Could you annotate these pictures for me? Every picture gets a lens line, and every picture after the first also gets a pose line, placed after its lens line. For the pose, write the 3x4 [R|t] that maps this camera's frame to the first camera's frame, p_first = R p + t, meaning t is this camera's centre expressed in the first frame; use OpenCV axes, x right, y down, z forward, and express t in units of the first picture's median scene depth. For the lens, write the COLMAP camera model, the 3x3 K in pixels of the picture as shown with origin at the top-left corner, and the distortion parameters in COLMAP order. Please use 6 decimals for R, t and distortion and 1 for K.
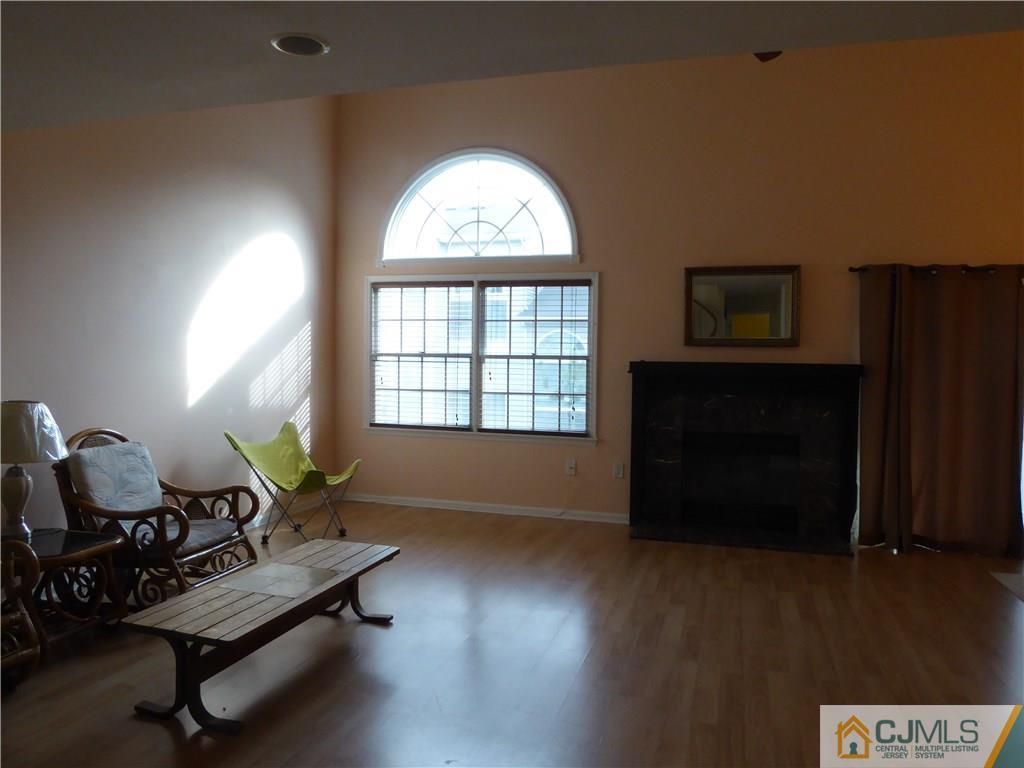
lens RADIAL K [[728.7, 0, 518.3], [0, 728.7, 378.2], [0, 0, 1]] dist [-0.038859, 0.026909]
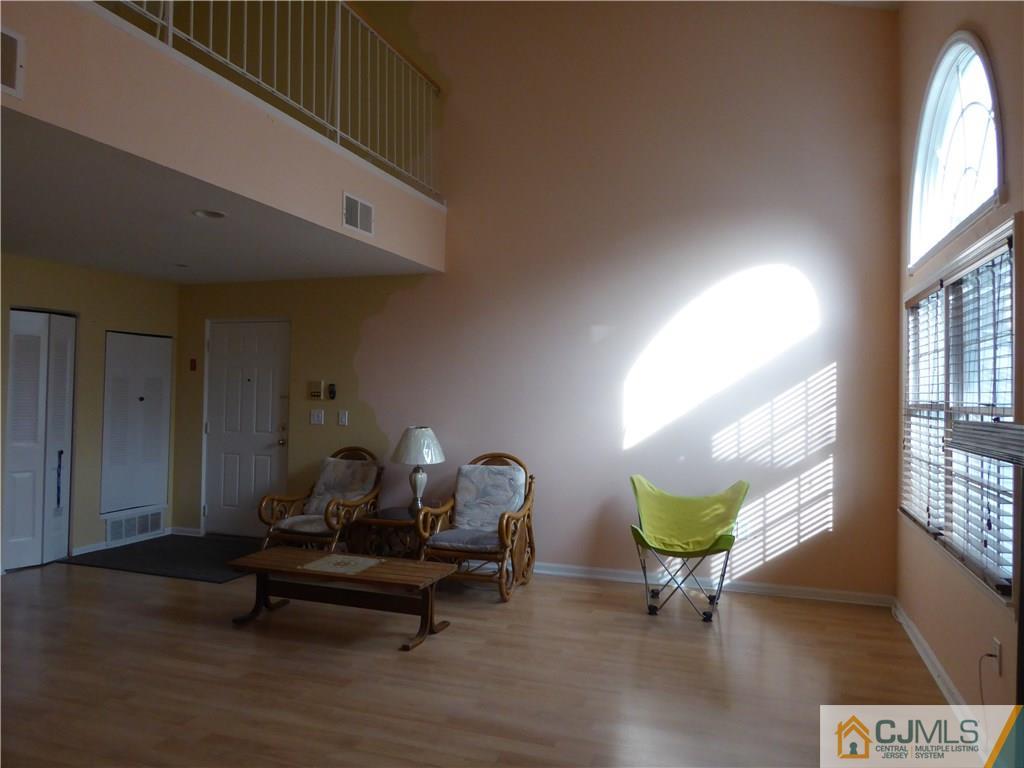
lens RADIAL K [[728.7, 0, 518.3], [0, 728.7, 378.2], [0, 0, 1]] dist [-0.038859, 0.026909]
pose [[-0.019773, -0.028731, -0.999392, 0.548078], [-0.049068, 0.998410, -0.027732, -0.023908], [0.998600, 0.048490, -0.021151, 0.725617]]
